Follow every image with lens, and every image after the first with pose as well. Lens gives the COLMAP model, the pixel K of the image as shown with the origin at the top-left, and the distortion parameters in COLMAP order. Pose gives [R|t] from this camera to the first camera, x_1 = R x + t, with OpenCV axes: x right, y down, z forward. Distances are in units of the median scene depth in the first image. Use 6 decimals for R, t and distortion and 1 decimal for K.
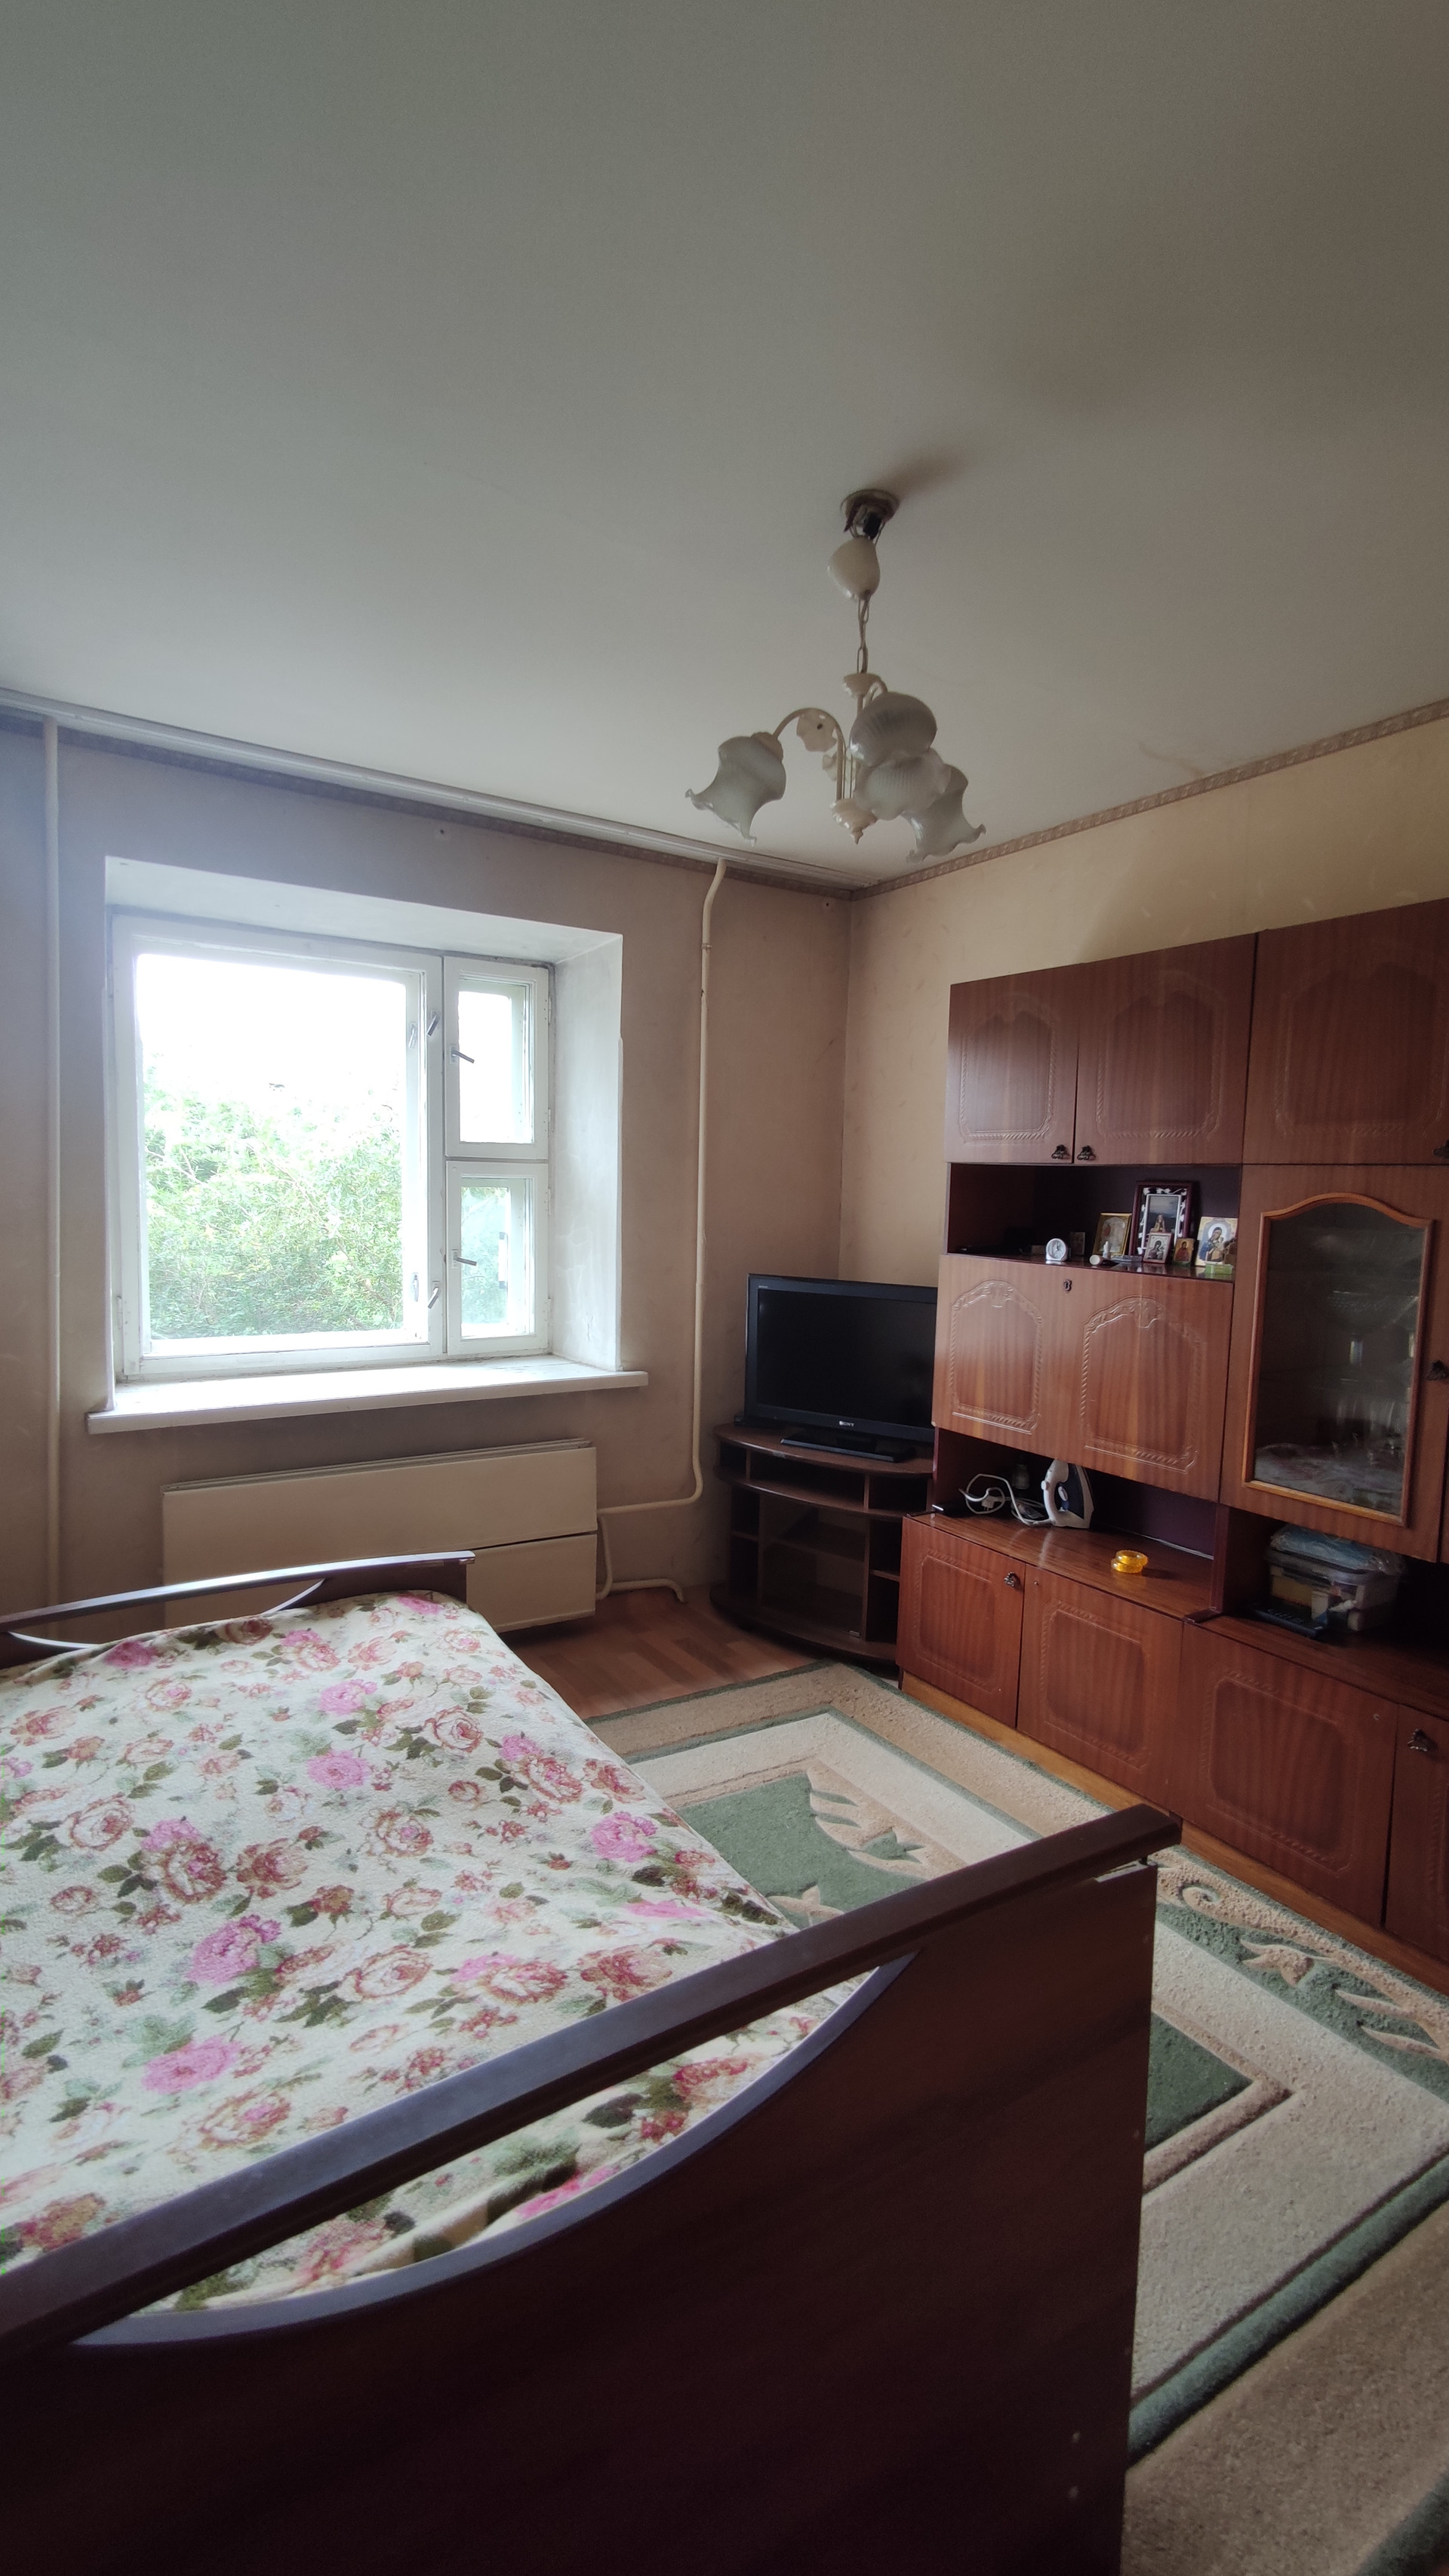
lens RADIAL K [[1183.7, 0, 714.7], [0, 1183.7, 1291.8], [0, 0, 1]] dist [0.017511, -0.003677]
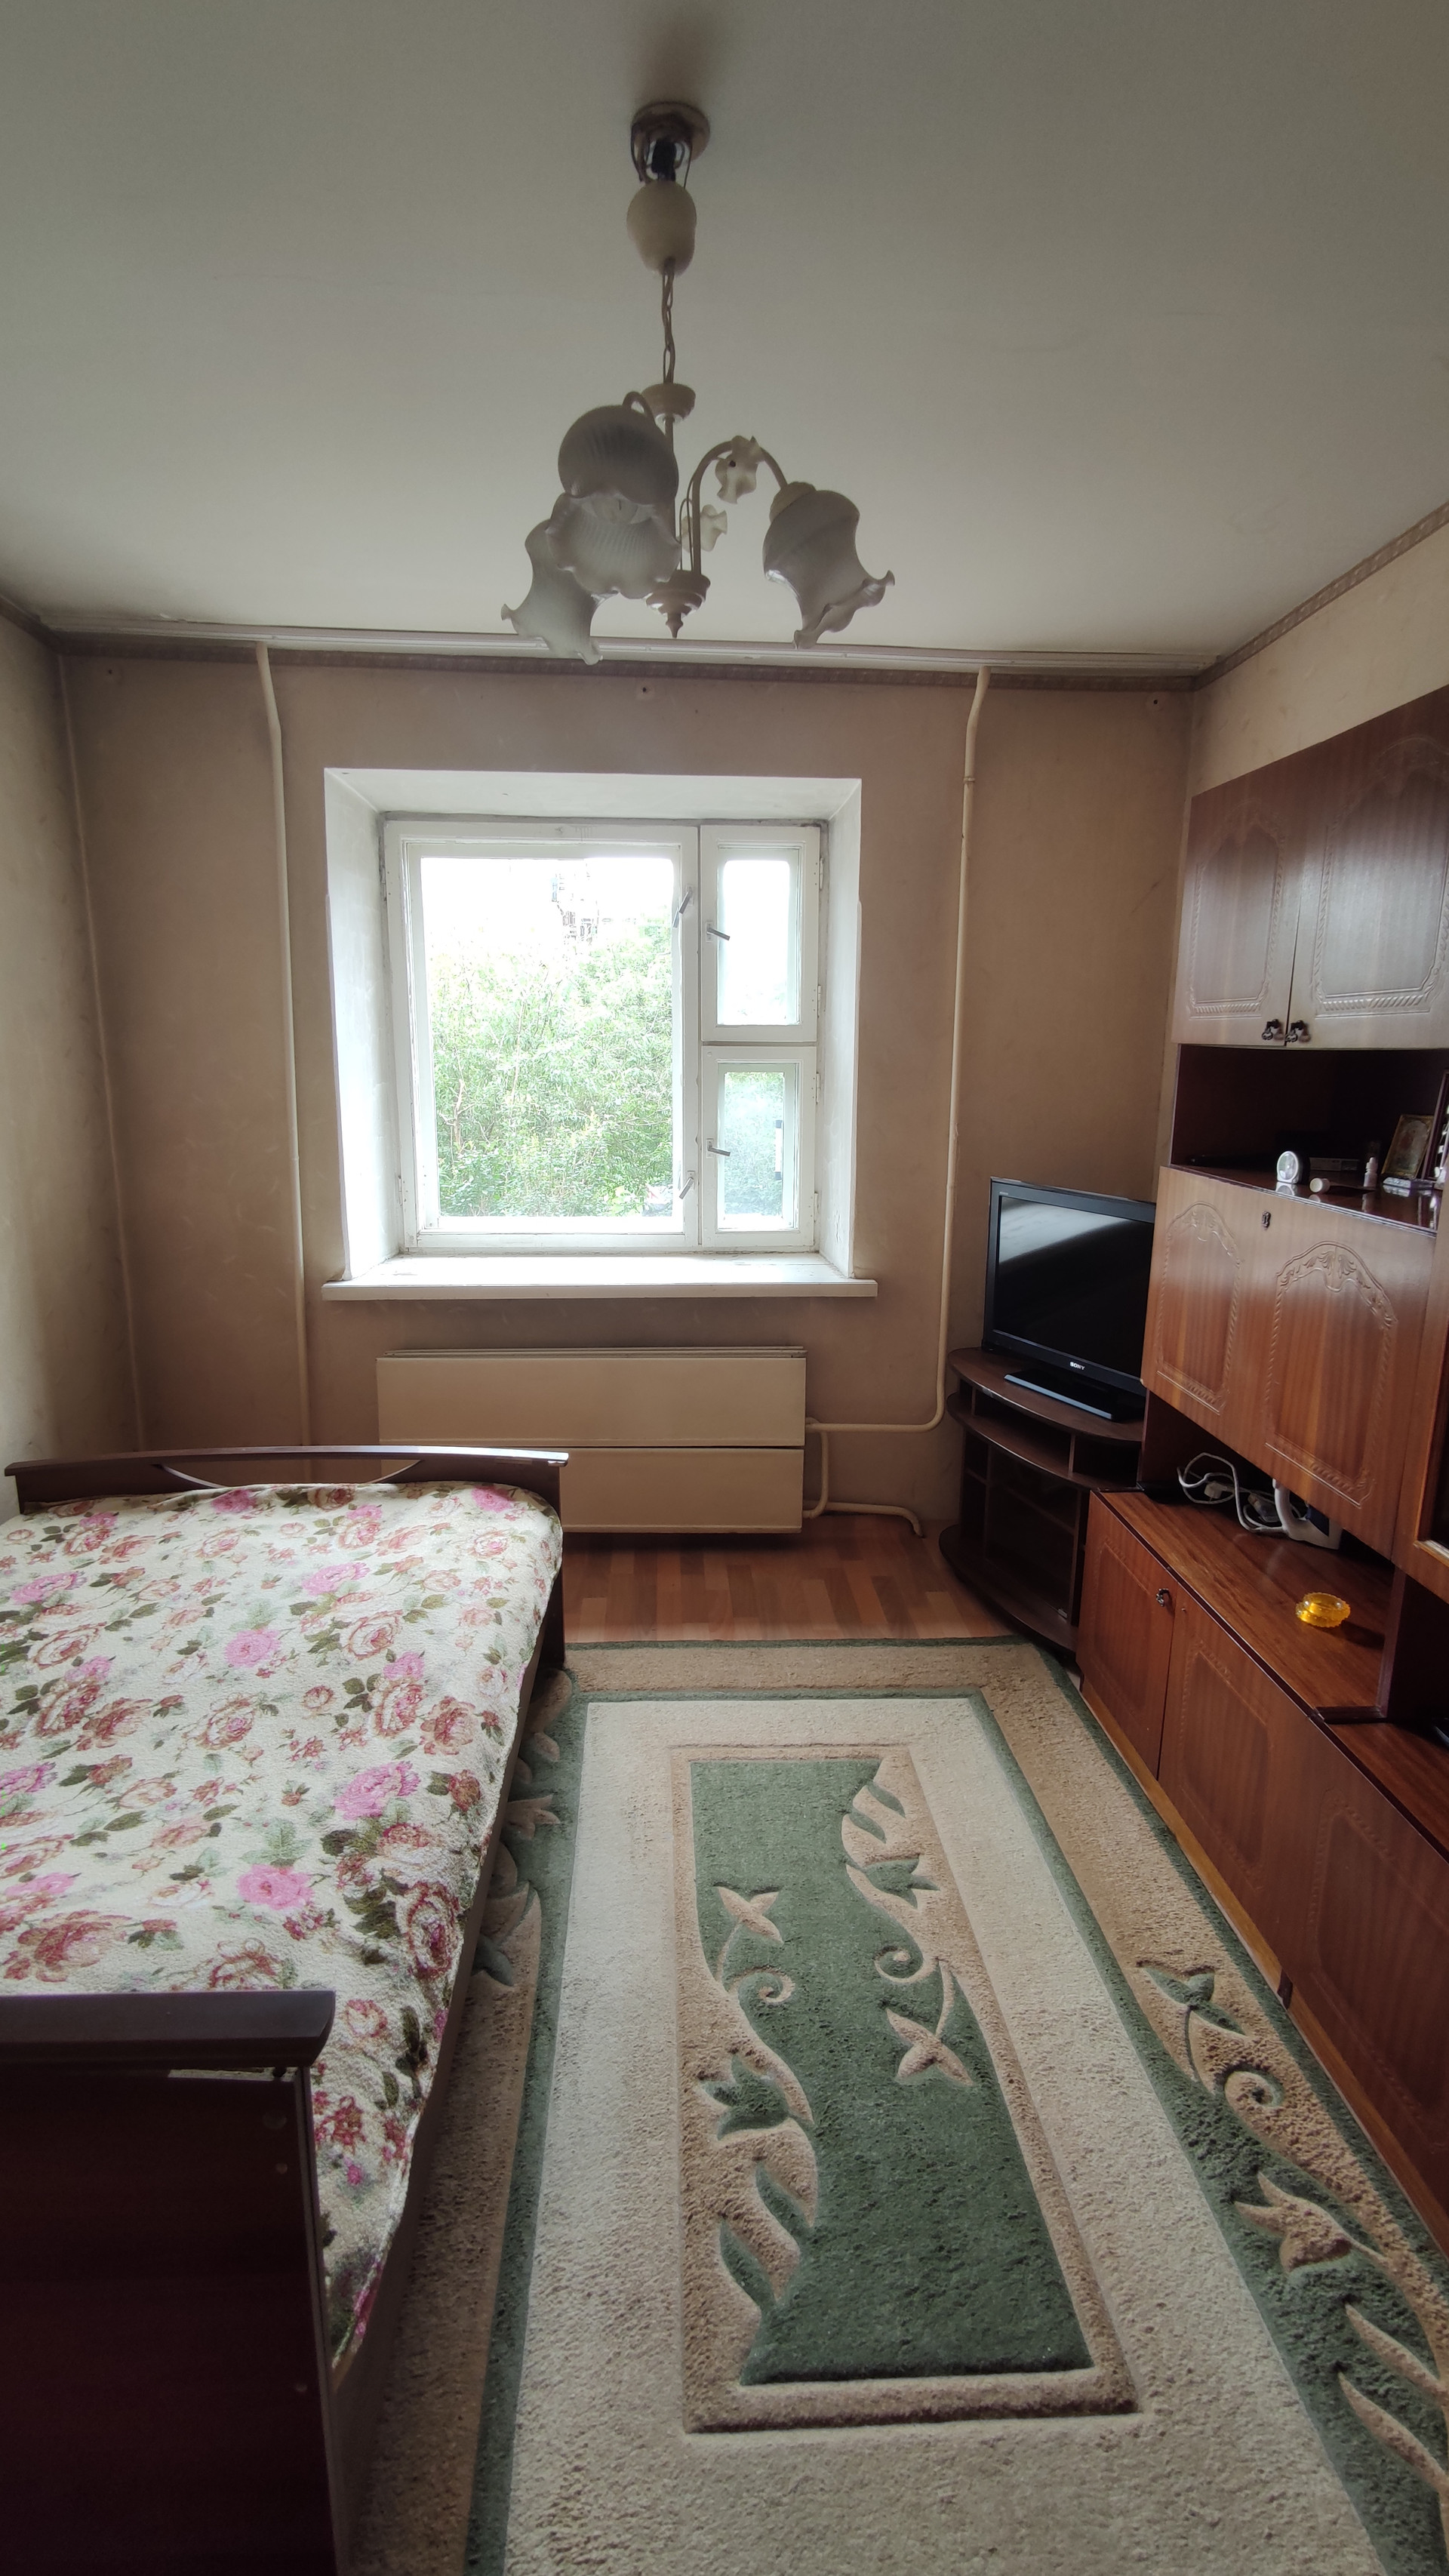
lens RADIAL K [[1183.7, 0, 717.9], [0, 1183.7, 1285.0], [0, 0, 1]] dist [0.017511, -0.003677]
pose [[0.866591, 0.085321, -0.491671, 0.375148], [-0.032651, 0.992858, 0.114745, -0.038854], [0.497950, -0.083383, 0.863188, 0.218198]]
